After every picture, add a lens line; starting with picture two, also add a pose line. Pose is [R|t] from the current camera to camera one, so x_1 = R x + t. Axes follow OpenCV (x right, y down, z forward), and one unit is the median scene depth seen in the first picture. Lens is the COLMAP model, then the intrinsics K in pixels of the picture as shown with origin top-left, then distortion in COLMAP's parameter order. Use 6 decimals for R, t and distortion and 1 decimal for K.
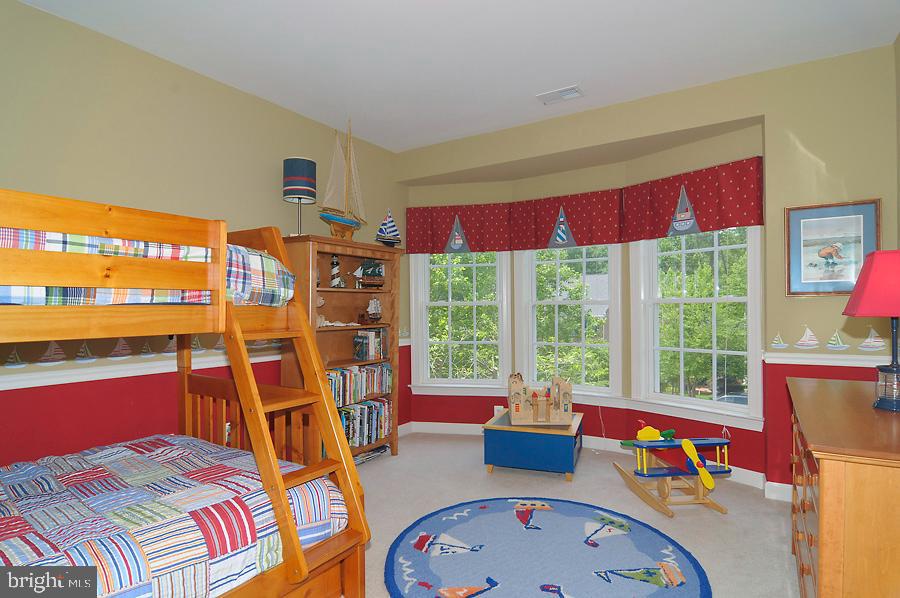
lens RADIAL K [[489.6, 0, 448.8], [0, 489.6, 311.1], [0, 0, 1]] dist [-0.003432, -0.000614]
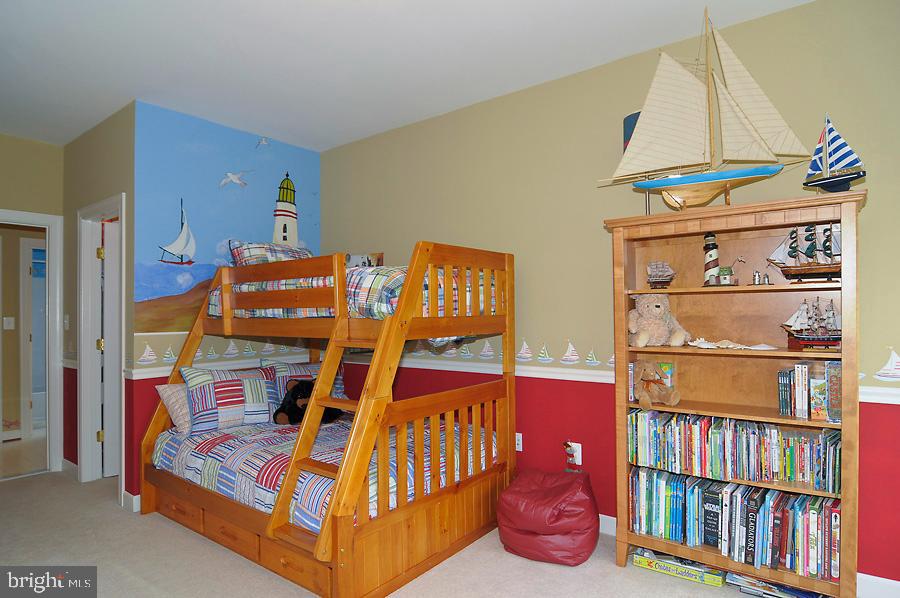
lens RADIAL K [[511.2, 0, 450.1], [0, 511.2, 312.9], [0, 0, 1]] dist [-0.006079, -0.002719]
pose [[-0.081237, 0.009068, -0.996654, 0.459418], [0.001406, 0.999959, 0.008983, -0.020052], [0.996694, -0.000671, -0.081246, 0.742904]]
